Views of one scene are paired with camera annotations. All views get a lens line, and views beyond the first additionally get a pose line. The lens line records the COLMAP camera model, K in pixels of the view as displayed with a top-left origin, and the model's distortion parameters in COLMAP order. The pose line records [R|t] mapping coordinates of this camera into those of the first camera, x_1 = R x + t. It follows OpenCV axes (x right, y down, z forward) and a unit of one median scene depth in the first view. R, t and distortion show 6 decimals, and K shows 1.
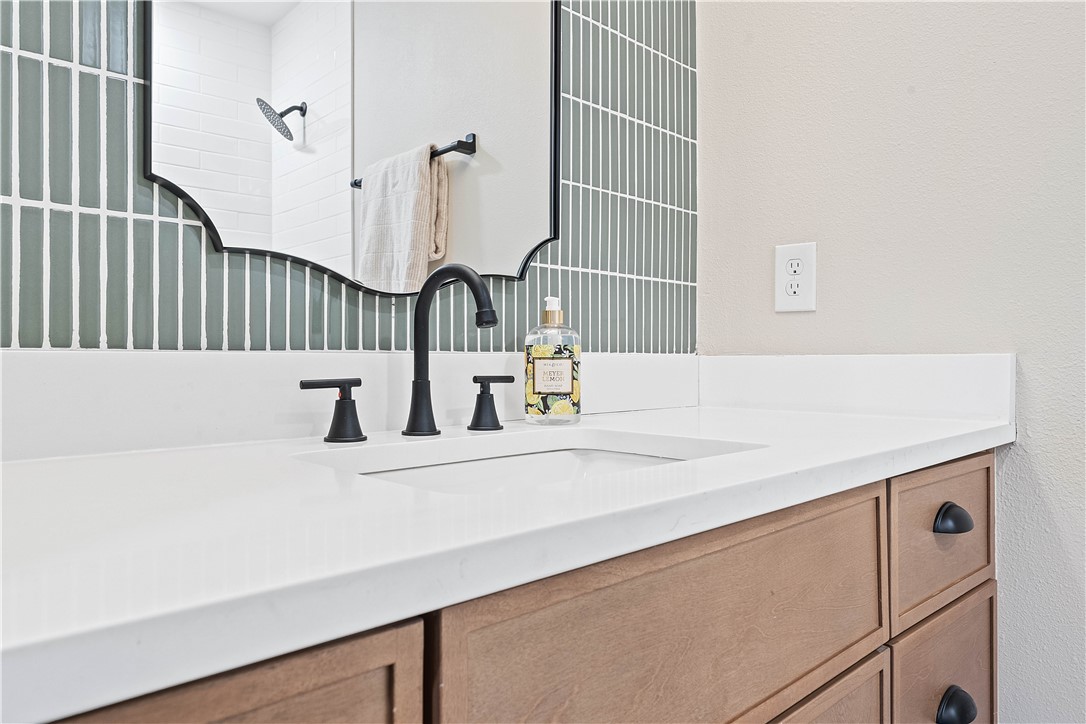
lens RADIAL K [[729.7, 0, 543.0], [0, 729.7, 362.0], [0, 0, 1]] dist [0.005508, 0.003352]
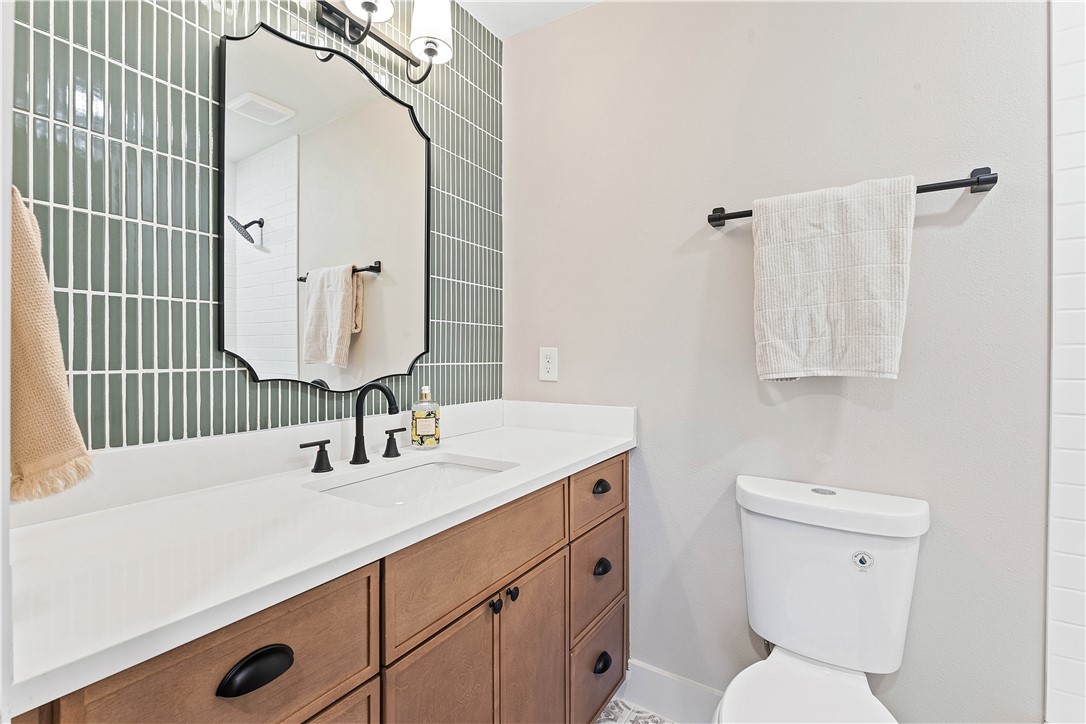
lens RADIAL K [[478.6, 0, 543.0], [0, 478.6, 362.0], [0, 0, 1]] dist [0.000326, -0.000108]
pose [[0.969334, -0.000326, 0.245748, 0.002599], [-0.000917, 0.999987, 0.004942, -0.169315], [-0.245746, -0.005016, 0.969321, -0.383739]]
